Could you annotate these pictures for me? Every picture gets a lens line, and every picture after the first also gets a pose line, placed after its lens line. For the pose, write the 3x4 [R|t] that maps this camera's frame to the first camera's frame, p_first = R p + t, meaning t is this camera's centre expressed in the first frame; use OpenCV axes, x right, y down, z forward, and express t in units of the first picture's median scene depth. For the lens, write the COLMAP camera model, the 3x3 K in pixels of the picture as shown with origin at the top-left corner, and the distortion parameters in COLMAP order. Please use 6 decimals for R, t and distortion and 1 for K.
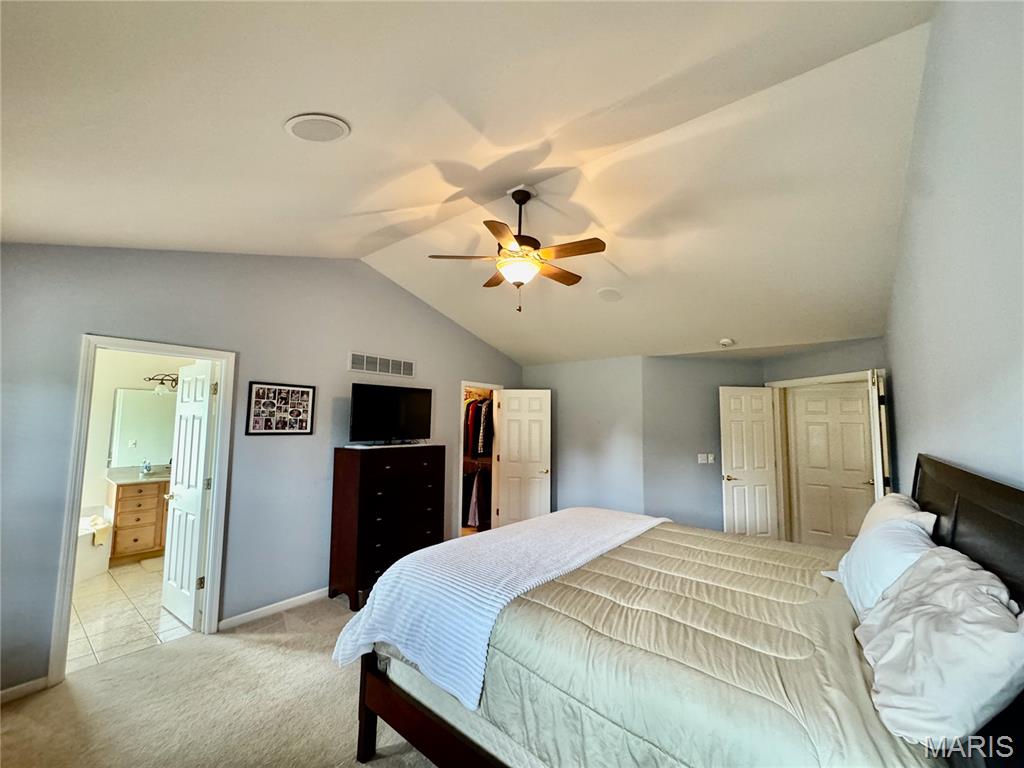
lens RADIAL K [[409.7, 0, 512.0], [0, 409.7, 384.0], [0, 0, 1]] dist [-0.001465, -0.000697]
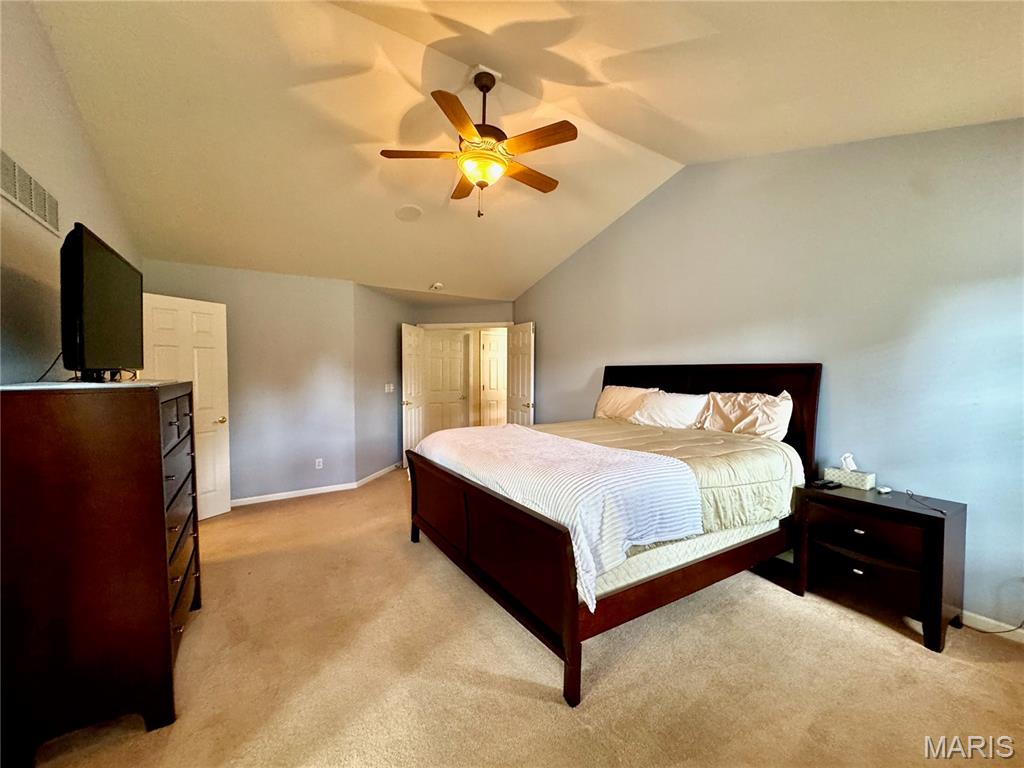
lens RADIAL K [[409.7, 0, 512.0], [0, 409.7, 384.0], [0, 0, 1]] dist [-0.001465, -0.000697]
pose [[0.320734, -0.044532, 0.946122, -0.536320], [-0.080042, 0.994047, 0.073921, 0.074919], [-0.943781, -0.099438, 0.315260, 0.403430]]
